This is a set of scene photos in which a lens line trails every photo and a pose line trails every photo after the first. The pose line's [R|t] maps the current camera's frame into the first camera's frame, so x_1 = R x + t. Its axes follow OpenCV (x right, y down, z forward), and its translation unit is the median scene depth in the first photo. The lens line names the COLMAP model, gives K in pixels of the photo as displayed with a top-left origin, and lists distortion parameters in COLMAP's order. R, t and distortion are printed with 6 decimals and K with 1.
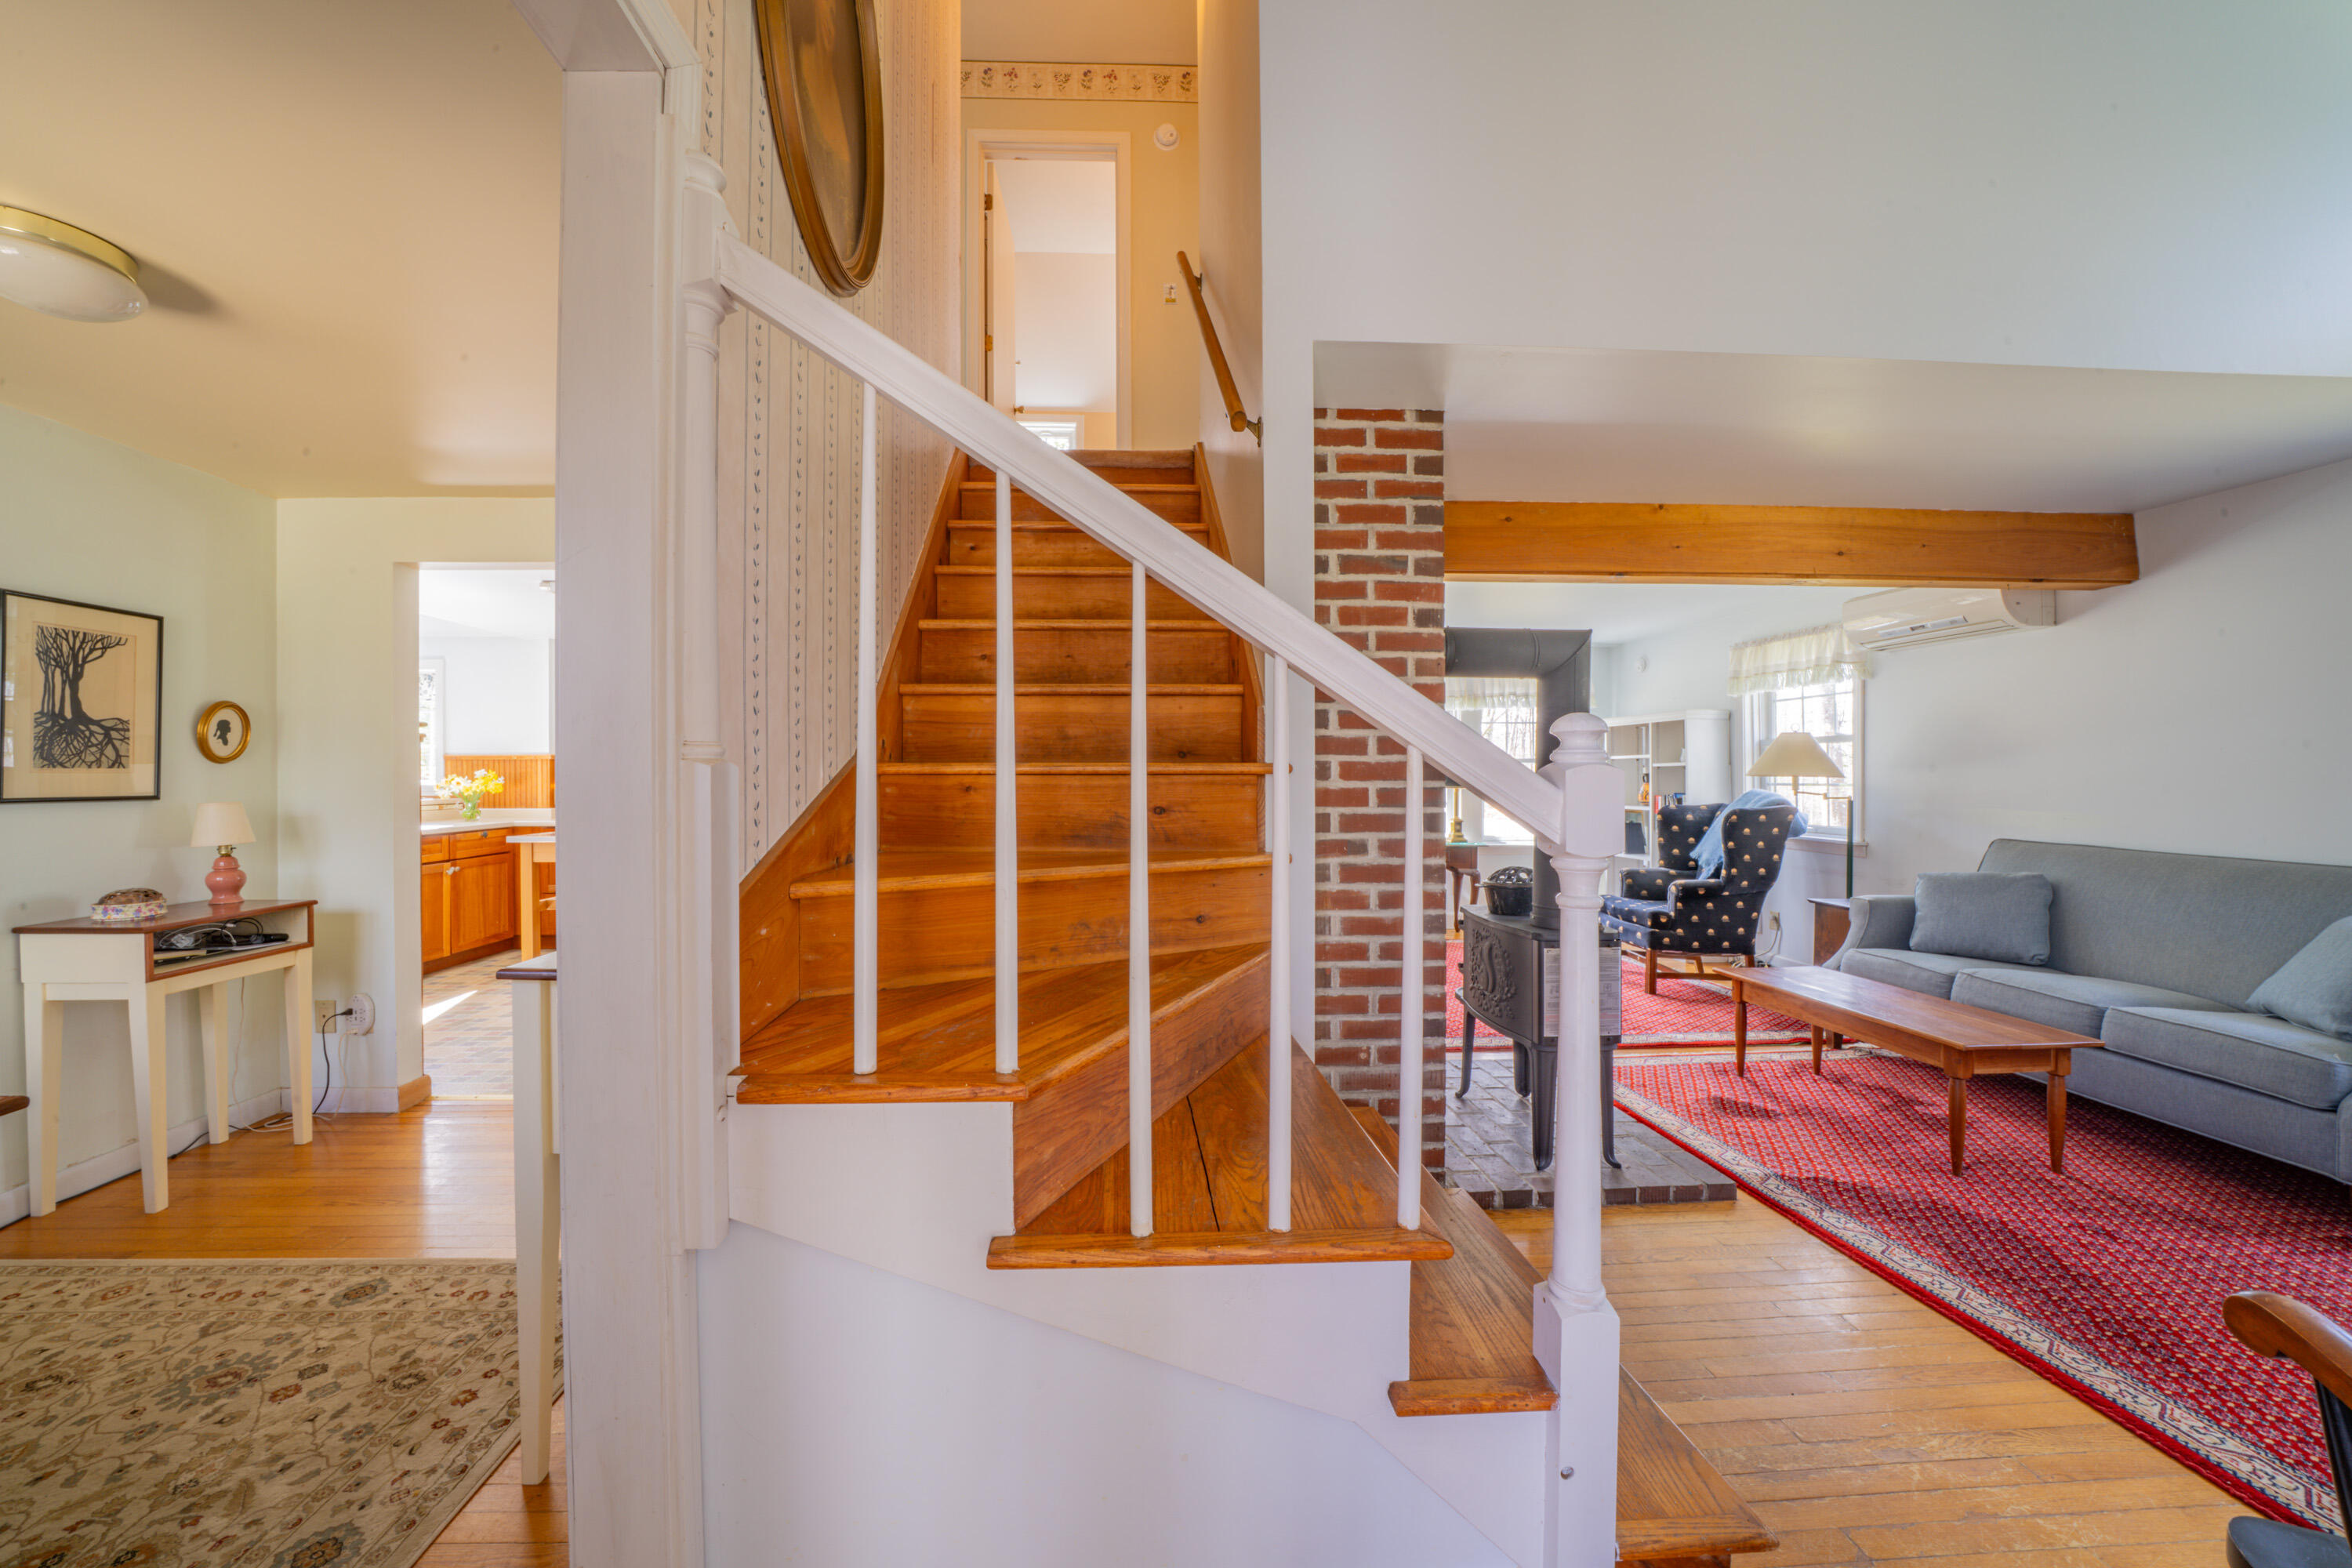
lens RADIAL K [[806.4, 0, 1123.3], [0, 806.4, 782.3], [0, 0, 1]] dist [-0.036097, 0.006116]
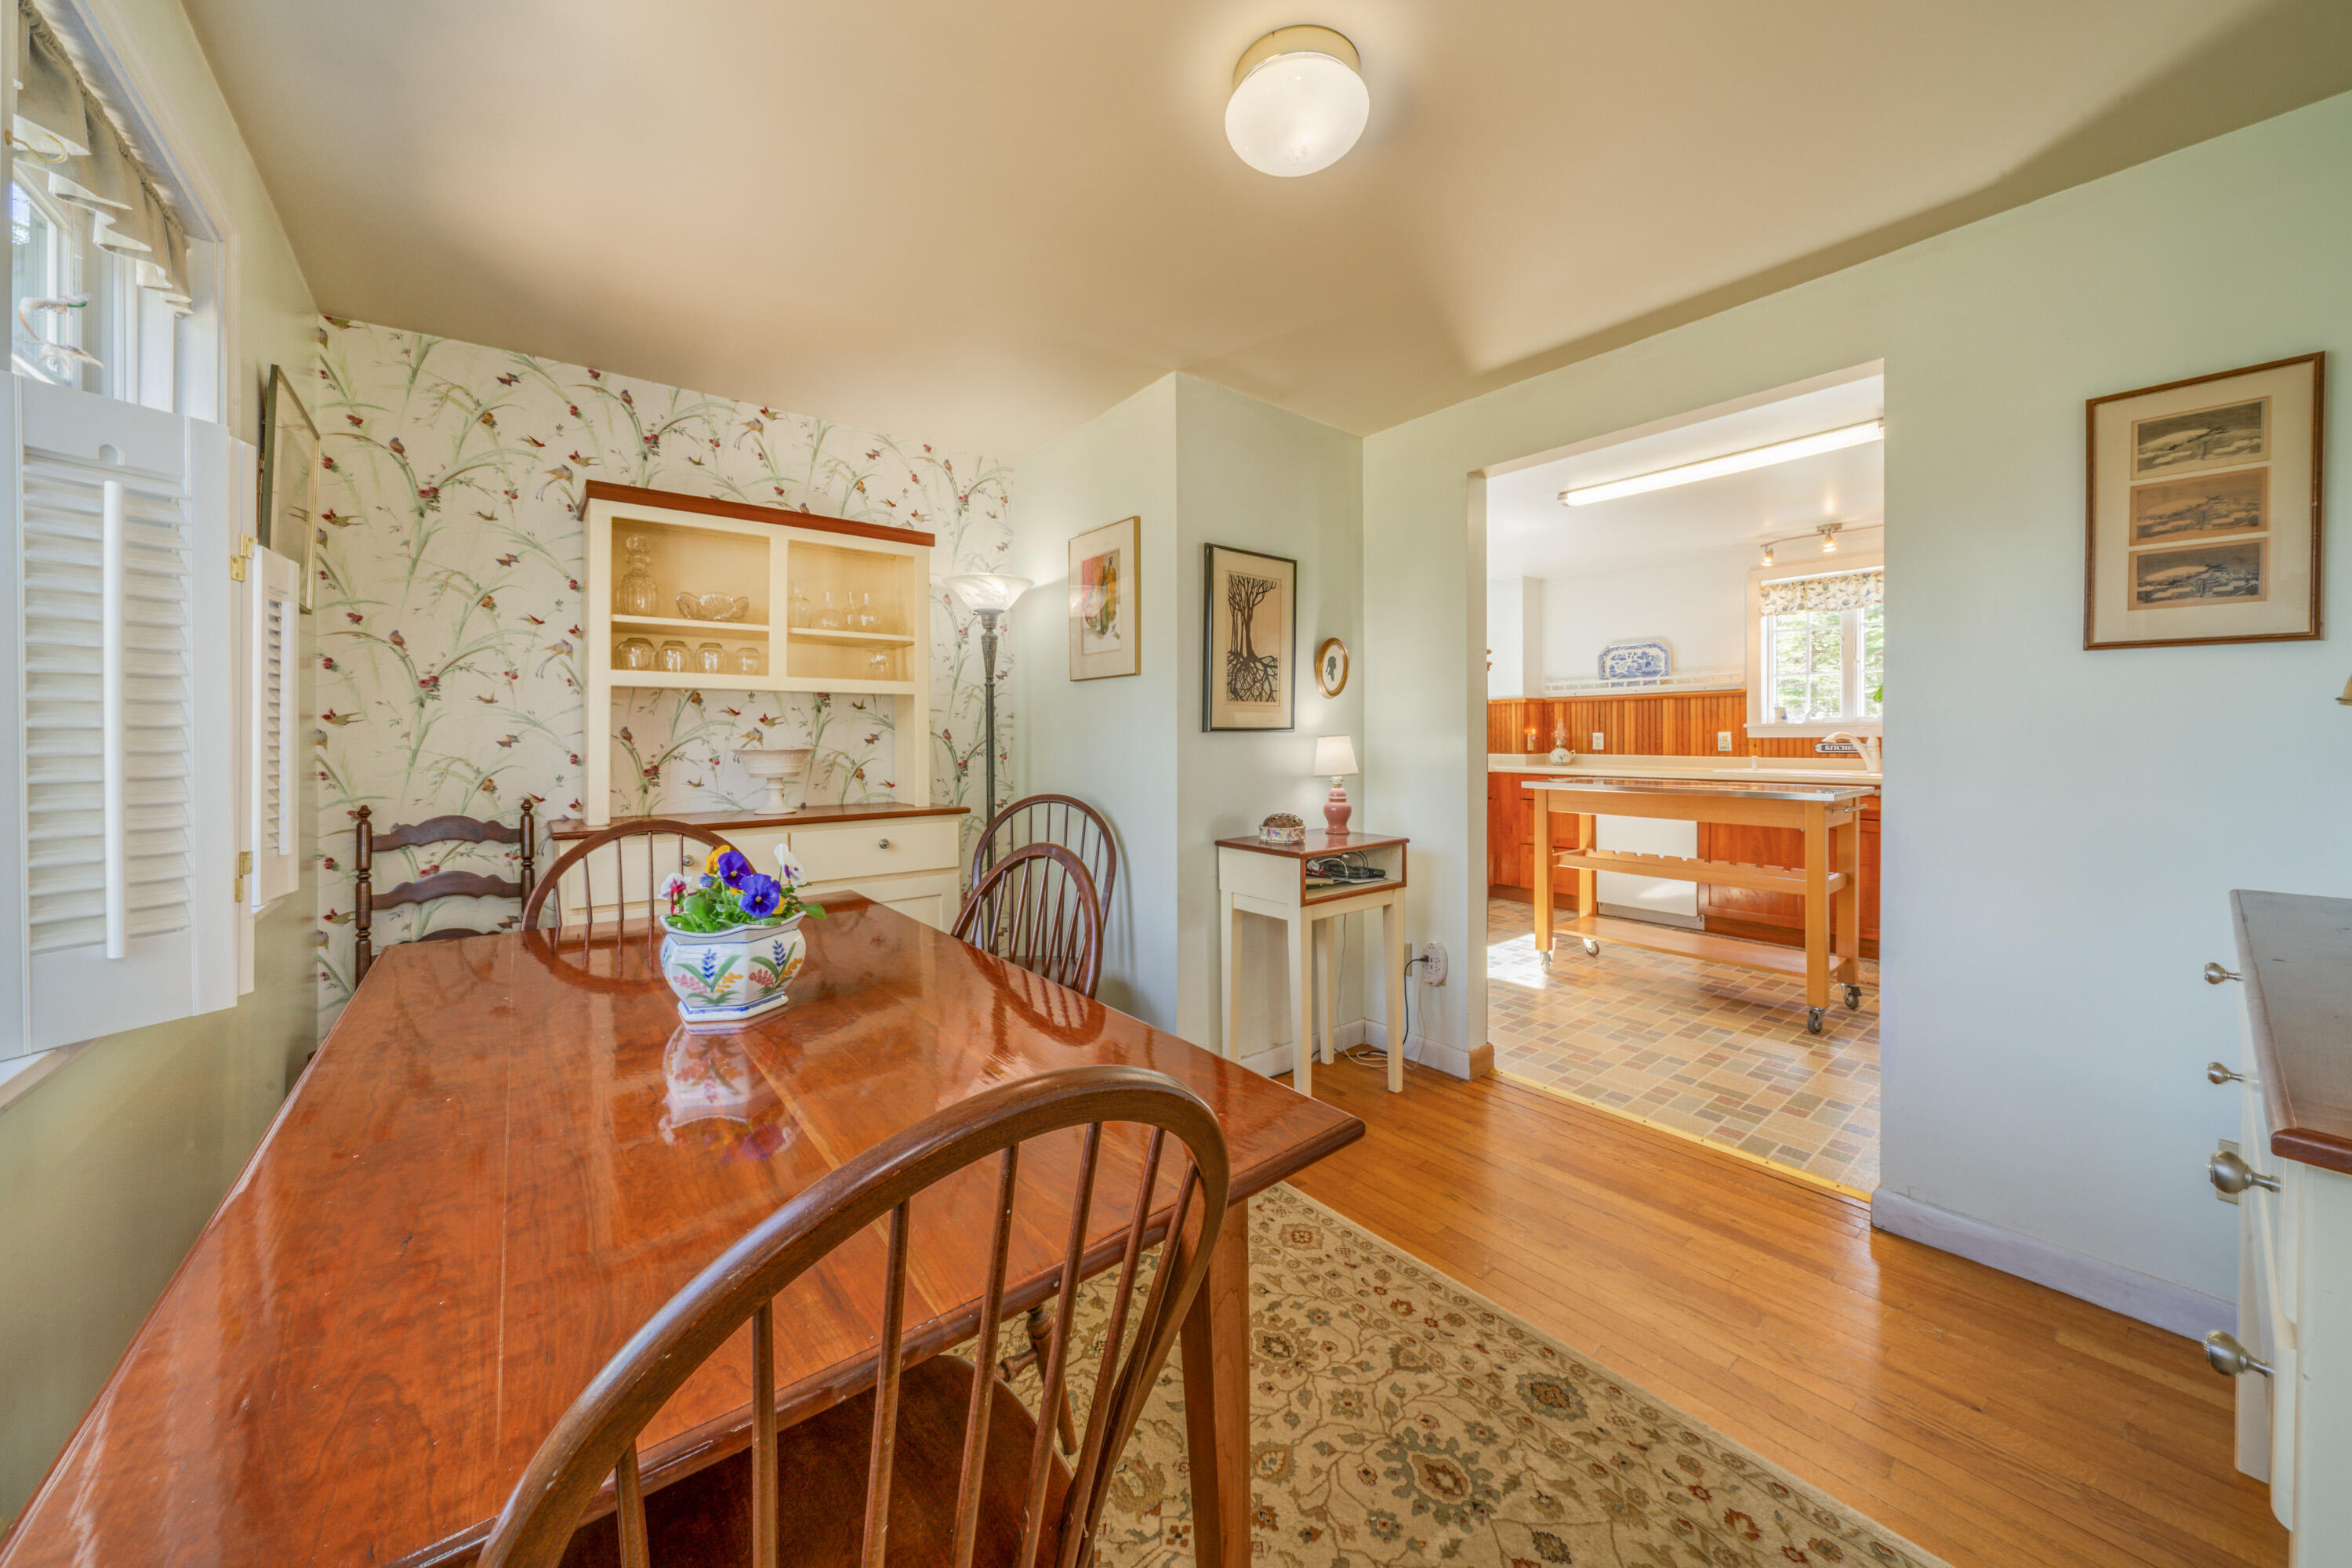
lens RADIAL K [[825.0, 0, 1182.3], [0, 825.0, 742.6], [0, 0, 1]] dist [-0.017035, 0.000035]
pose [[0.594789, 0.006576, -0.803855, -0.409119], [-0.000842, 0.999971, 0.007557, 0.028305], [0.803881, -0.003818, 0.594777, 0.191138]]
